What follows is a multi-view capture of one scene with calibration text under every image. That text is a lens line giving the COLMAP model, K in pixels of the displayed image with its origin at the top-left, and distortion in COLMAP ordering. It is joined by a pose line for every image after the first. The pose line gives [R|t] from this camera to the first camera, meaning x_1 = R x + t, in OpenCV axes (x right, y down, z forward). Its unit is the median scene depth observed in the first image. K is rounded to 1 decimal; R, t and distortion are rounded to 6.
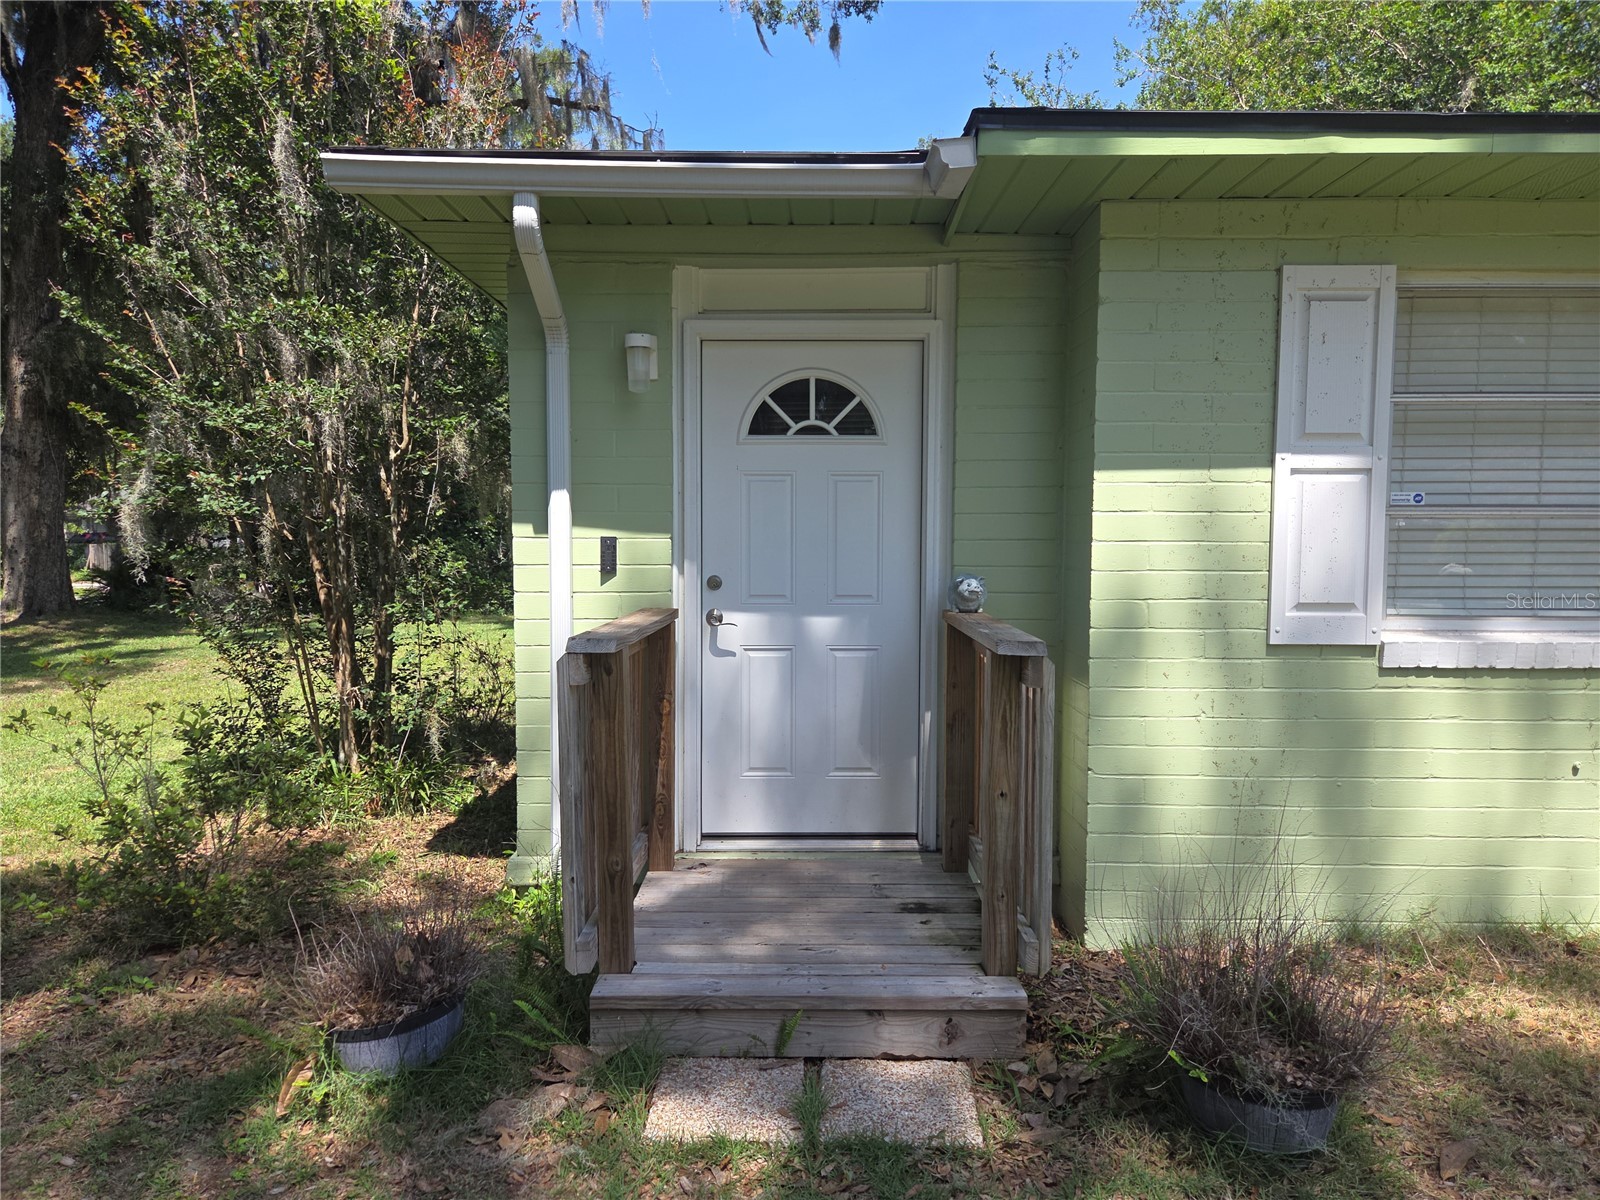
lens RADIAL K [[1067.8, 0, 800.0], [0, 1067.8, 600.0], [0, 0, 1]] dist [0.065377, -0.055247]
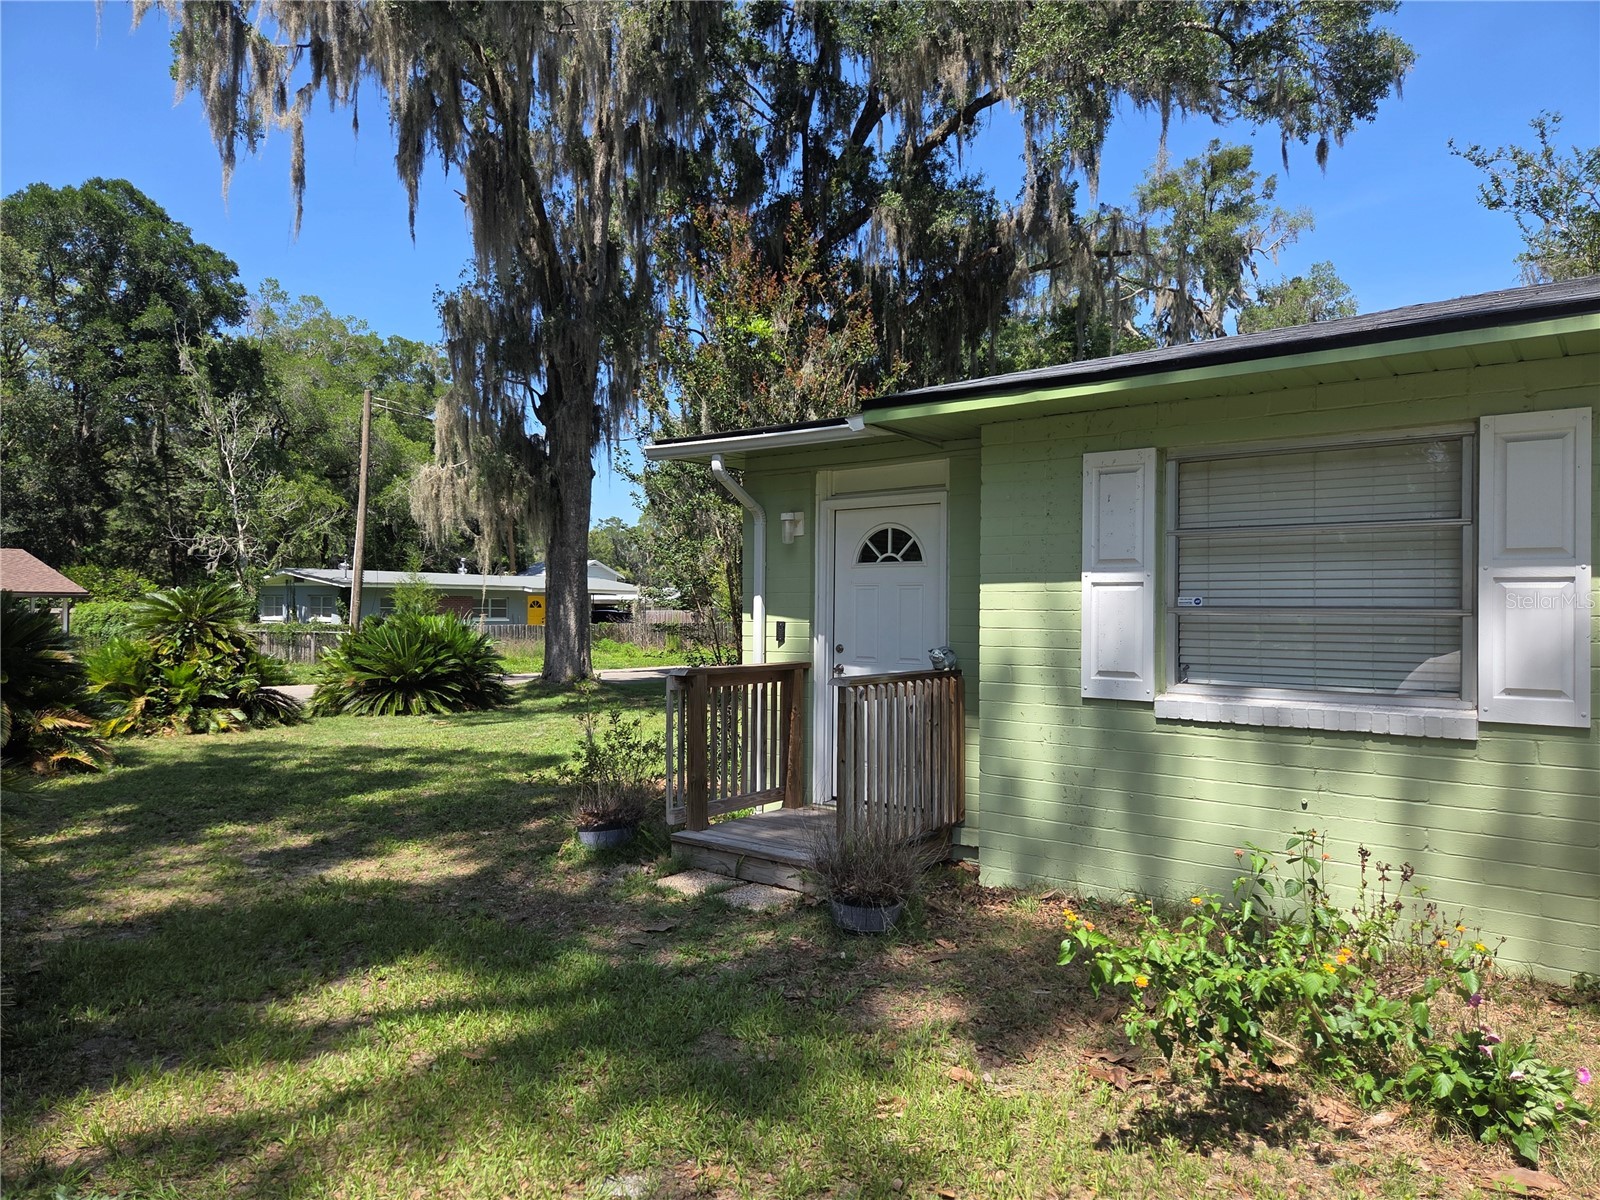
lens RADIAL K [[1067.8, 0, 800.0], [0, 1067.8, 600.0], [0, 0, 1]] dist [0.065377, -0.055247]
pose [[0.780689, -0.001821, -0.624917, 1.031864], [-0.043760, 0.997382, -0.057574, 0.008617], [0.623385, 0.072294, 0.778565, -0.420933]]
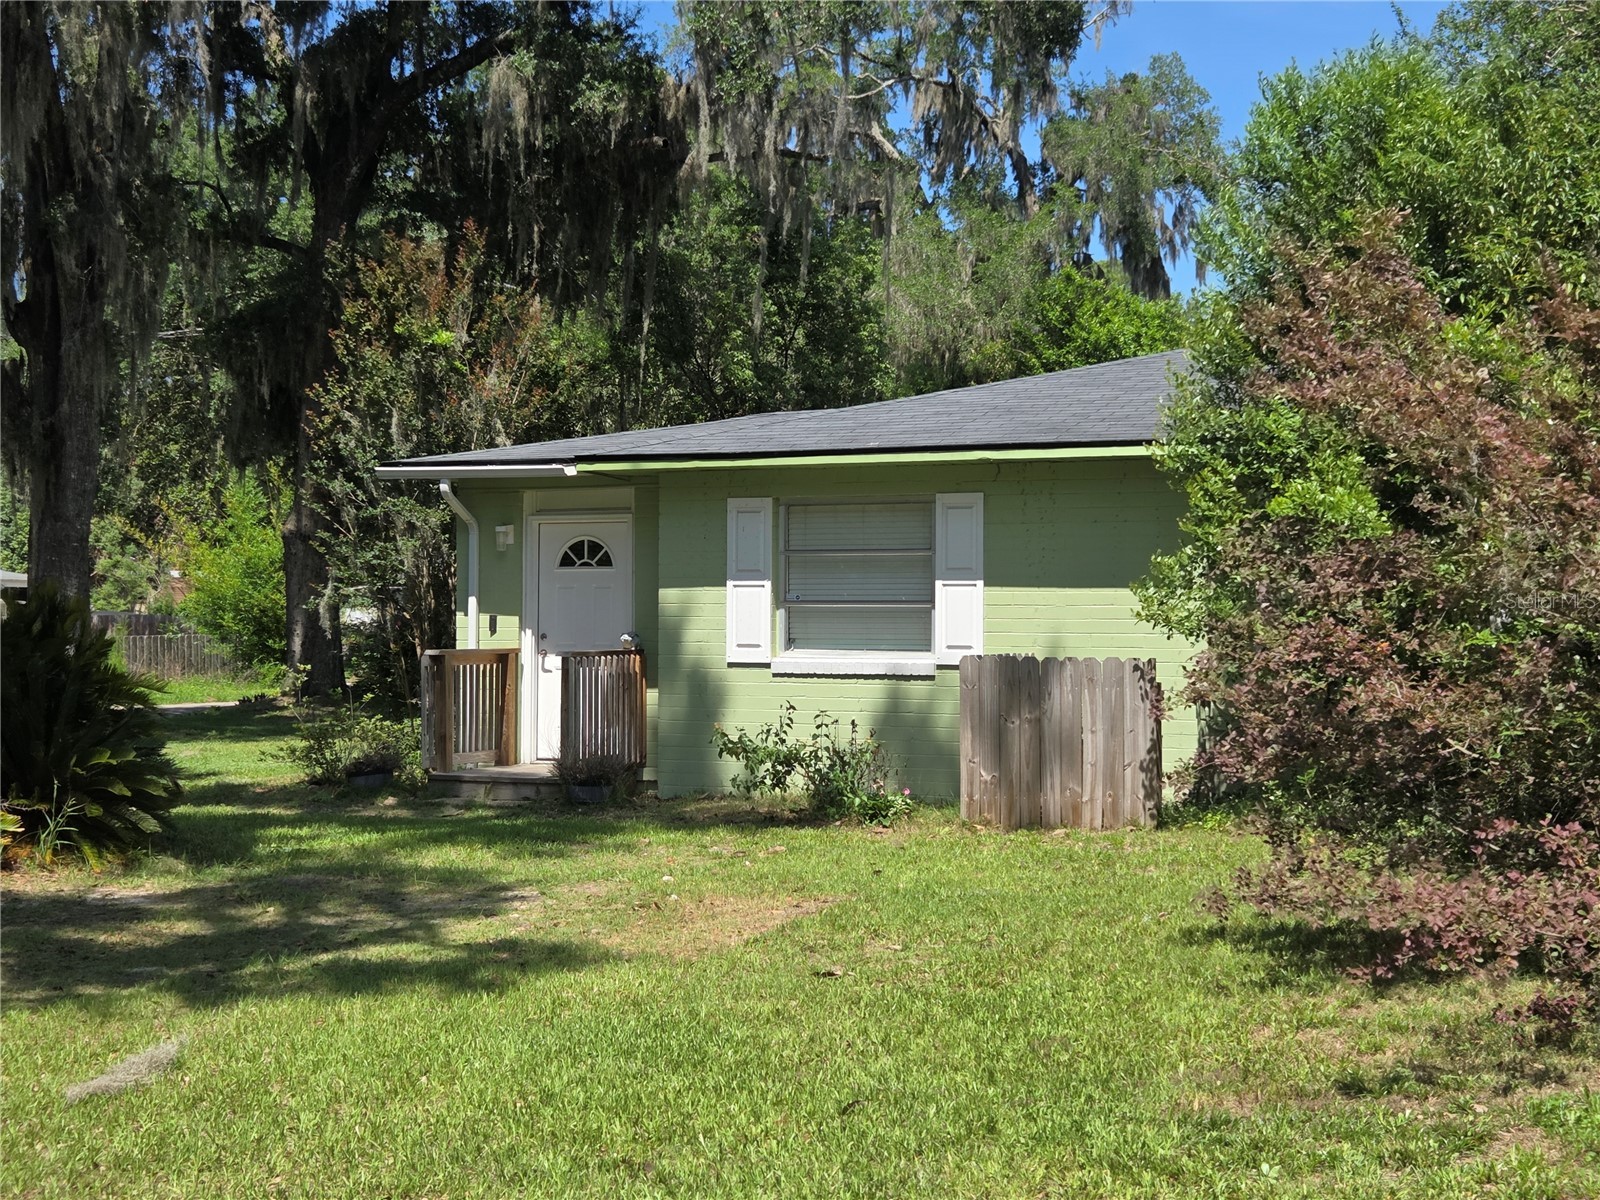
lens RADIAL K [[2346.2, 0, 800.0], [0, 2346.2, 600.0], [0, 0, 1]] dist [0.091625, -0.110225]
pose [[0.908261, -0.002974, -0.418393, 2.531141], [-0.026183, 0.997611, -0.063930, 0.212826], [0.417583, 0.069020, 0.906014, -3.268208]]
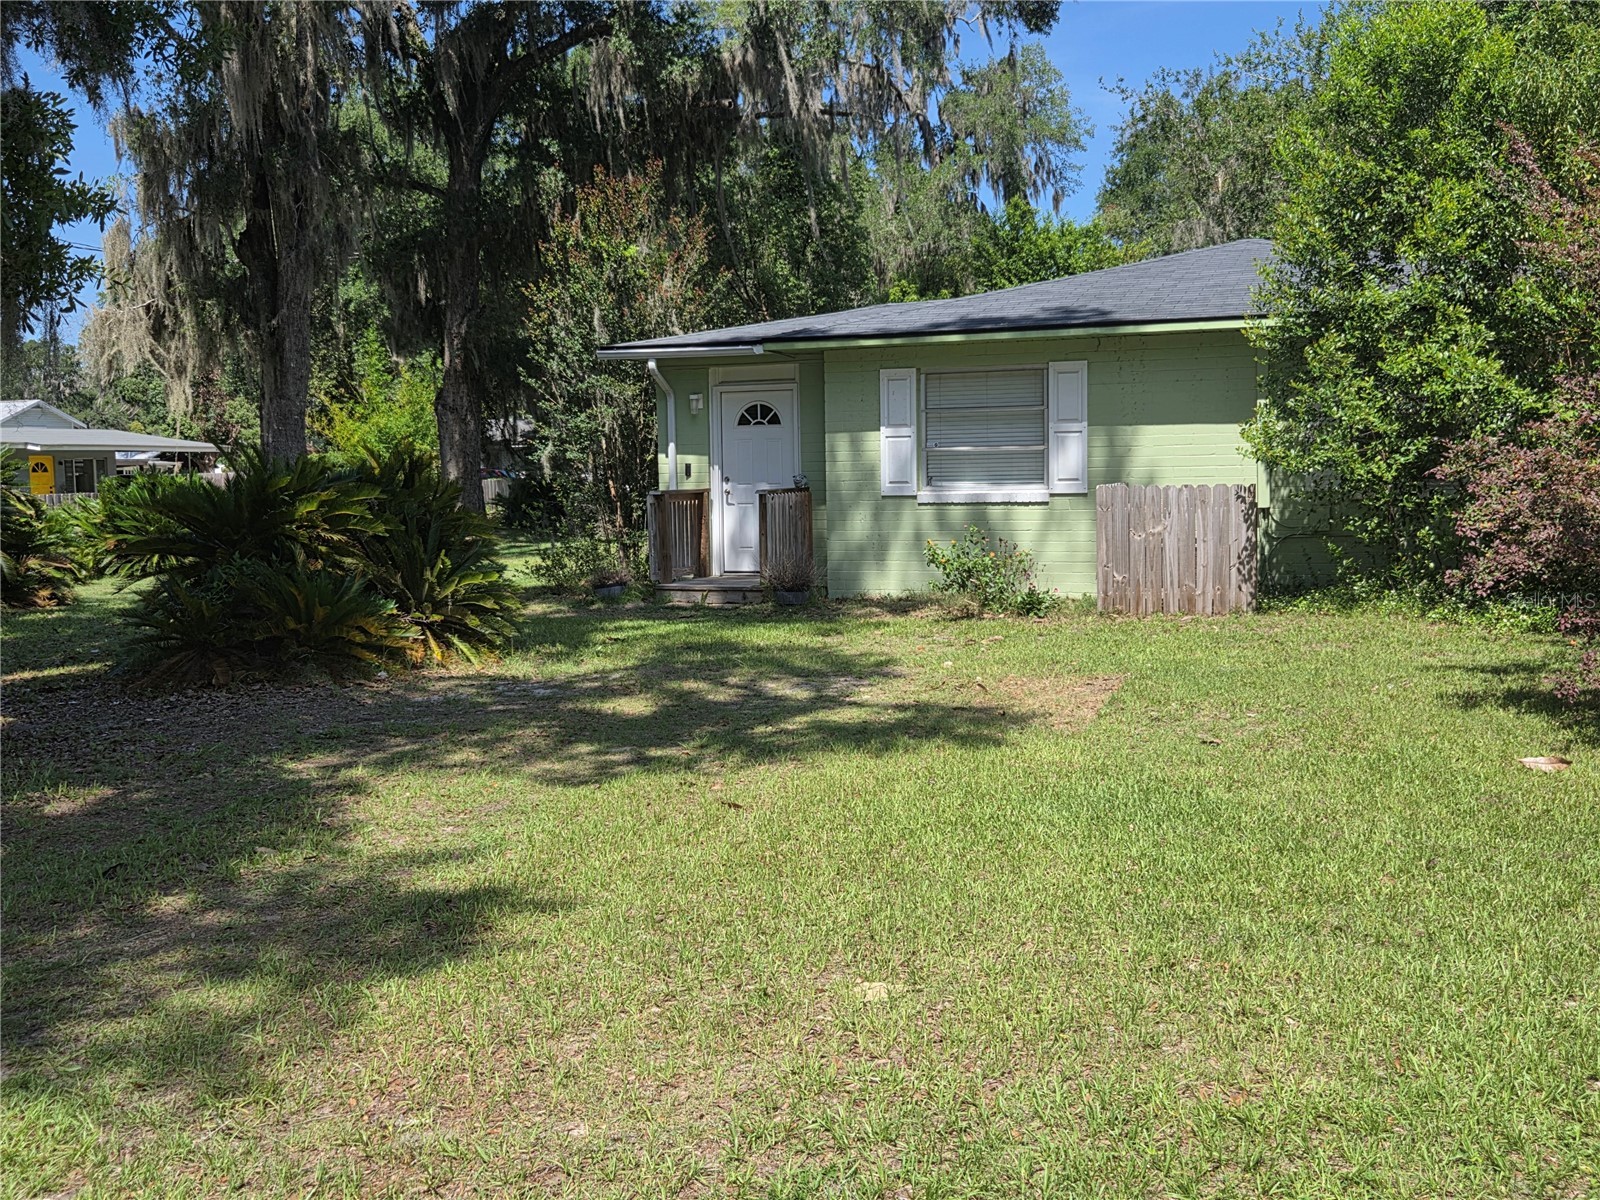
lens RADIAL K [[1647.5, 0, 800.0], [0, 1647.5, 600.0], [0, 0, 1]] dist [0.062713, 0.003698]
pose [[0.929849, 0.011498, -0.367763, 1.828808], [-0.002368, 0.999678, 0.025268, 0.207421], [0.367935, -0.022624, 0.929576, -3.186742]]
